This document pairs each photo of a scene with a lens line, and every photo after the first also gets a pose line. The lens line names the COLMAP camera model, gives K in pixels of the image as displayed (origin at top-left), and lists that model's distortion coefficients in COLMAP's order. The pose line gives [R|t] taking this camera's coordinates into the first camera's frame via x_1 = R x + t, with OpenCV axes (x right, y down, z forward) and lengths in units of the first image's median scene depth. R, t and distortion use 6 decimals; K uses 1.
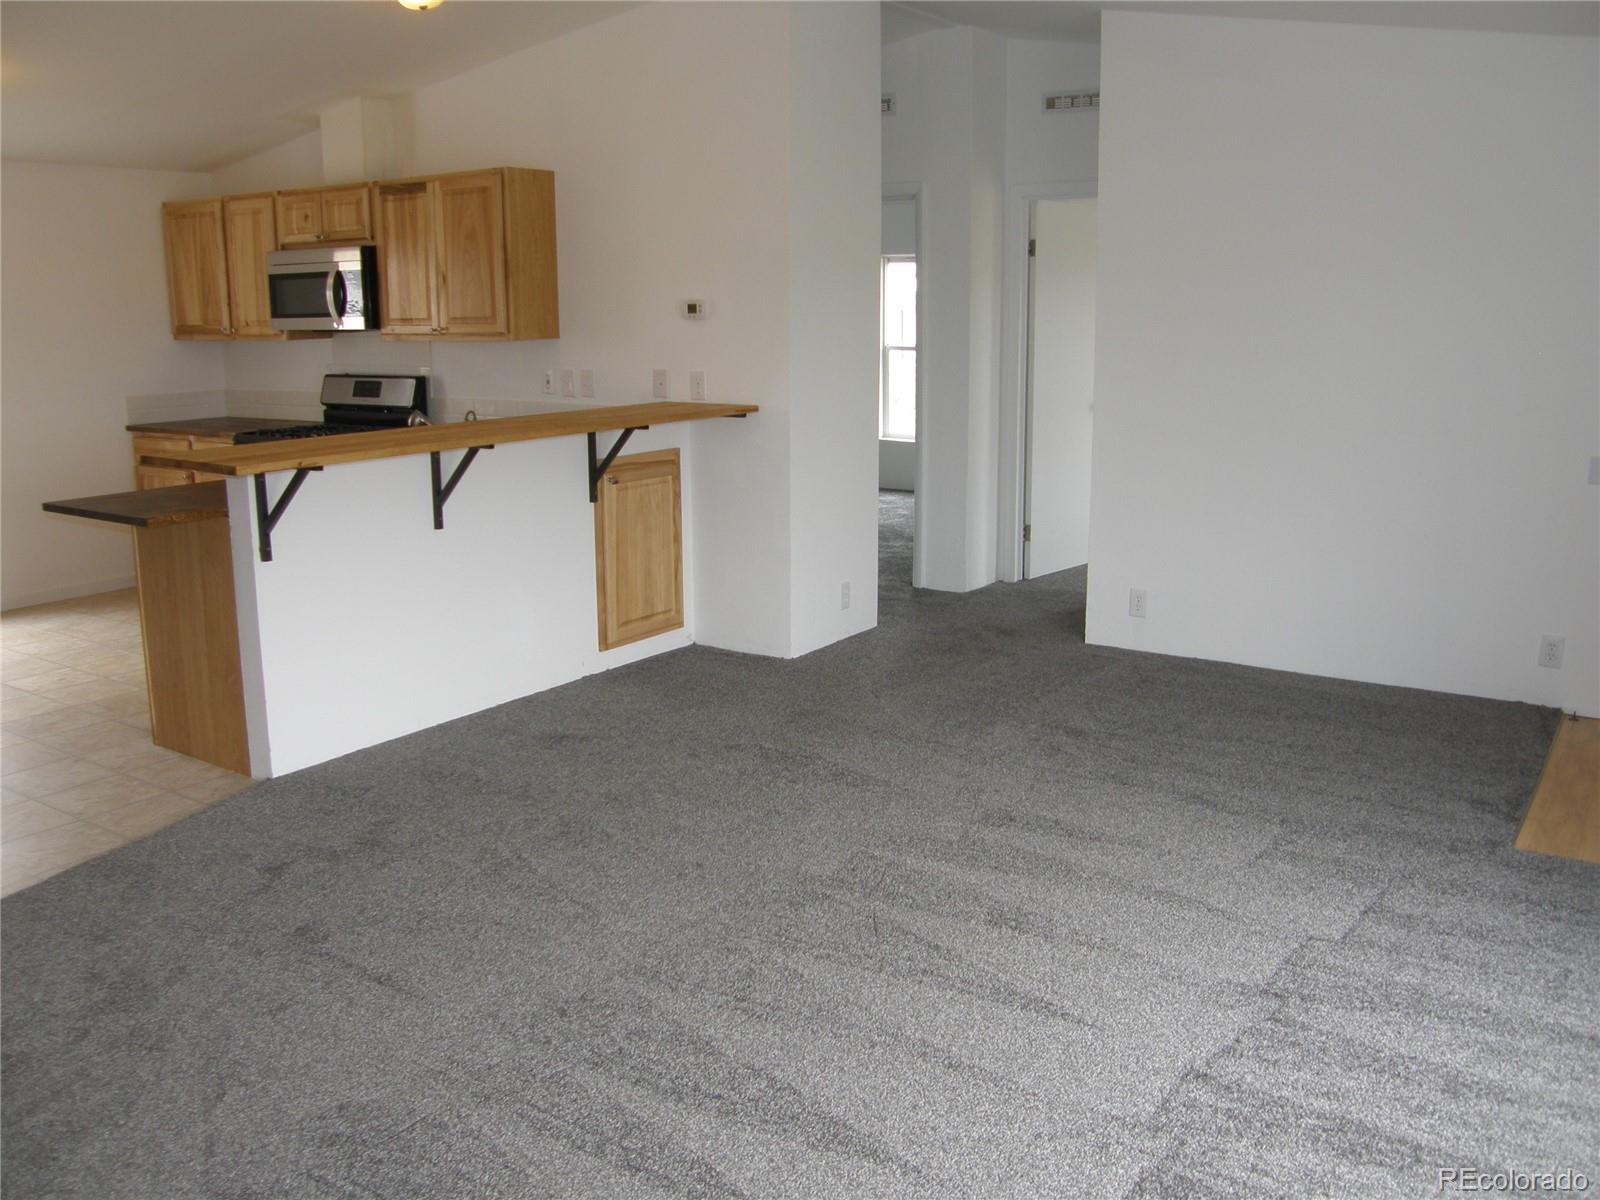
lens RADIAL K [[1338.6, 0, 799.6], [0, 1338.6, 586.0], [0, 0, 1]] dist [-0.141165, 0.139222]
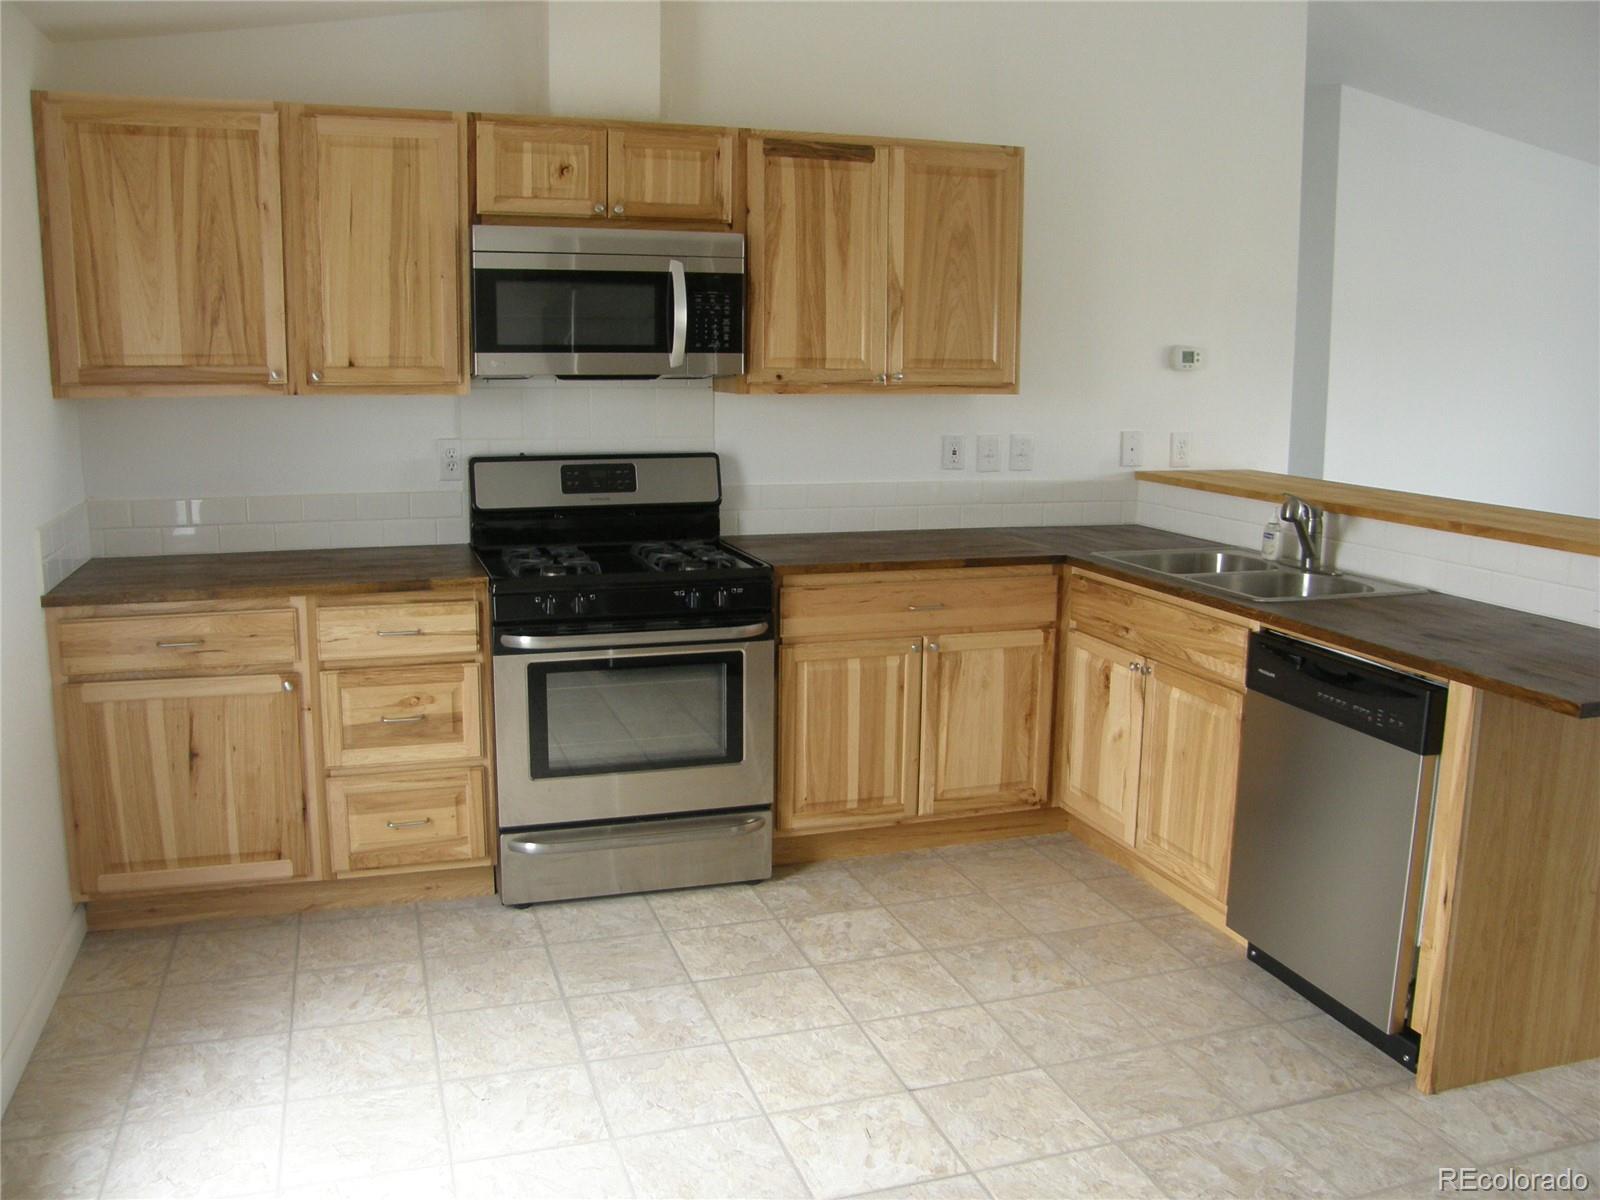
lens RADIAL K [[1363.9, 0, 800.0], [0, 1363.9, 600.0], [0, 0, 1]] dist [-0.158646, 0.136677]
pose [[0.614115, -0.129351, 0.778544, -0.777970], [0.148187, 0.987831, 0.047233, -0.117163], [-0.775179, 0.086363, 0.625810, 0.591050]]
